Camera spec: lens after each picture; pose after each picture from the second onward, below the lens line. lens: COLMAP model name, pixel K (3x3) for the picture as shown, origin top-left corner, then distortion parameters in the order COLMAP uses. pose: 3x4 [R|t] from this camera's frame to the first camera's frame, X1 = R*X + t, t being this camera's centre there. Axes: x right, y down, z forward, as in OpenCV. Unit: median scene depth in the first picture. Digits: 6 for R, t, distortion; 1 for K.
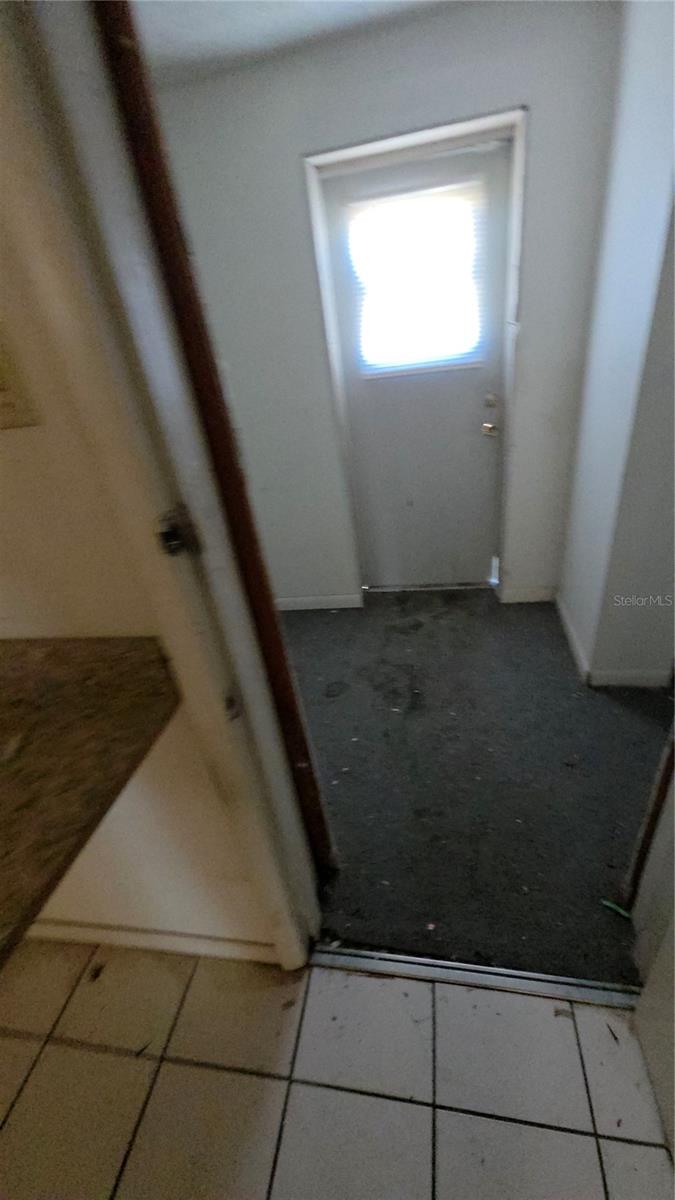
lens RADIAL K [[480.6, 0, 345.3], [0, 480.6, 605.0], [0, 0, 1]] dist [0.004220, -0.002395]
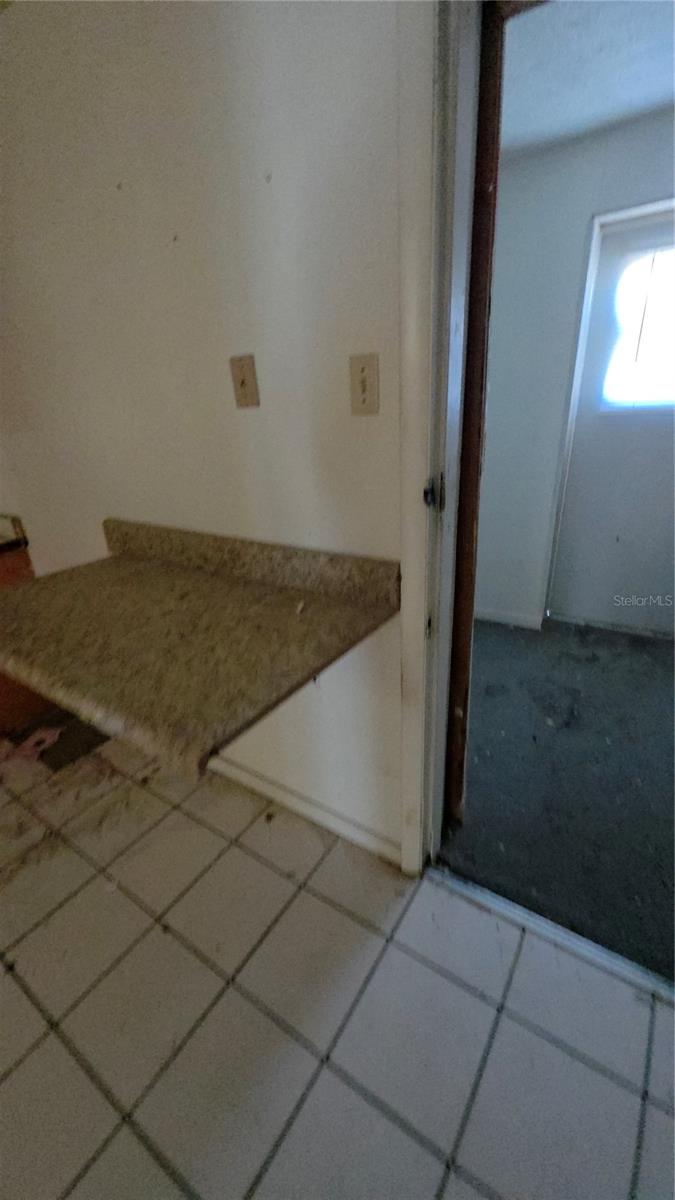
lens RADIAL K [[480.6, 0, 342.0], [0, 480.6, 612.0], [0, 0, 1]] dist [0.004220, -0.002395]
pose [[0.904512, 0.239463, -0.352866, 0.007154], [-0.251067, 0.967879, 0.013258, 0.080923], [0.344707, 0.076601, 0.935580, -0.154762]]
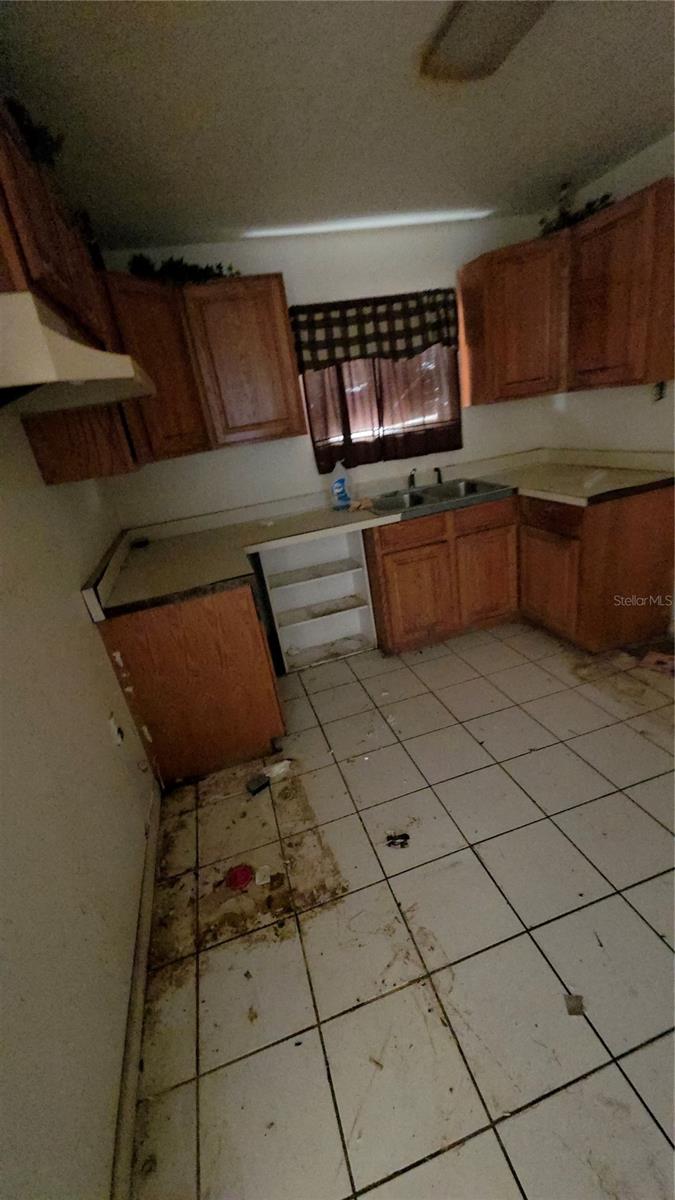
lens RADIAL K [[480.6, 0, 322.9], [0, 480.6, 603.4], [0, 0, 1]] dist [0.004220, -0.002395]
pose [[0.442615, 0.381058, -0.811718, -0.375718], [-0.346900, 0.907500, 0.236865, 0.421061], [0.826893, 0.176745, 0.533862, -0.685678]]
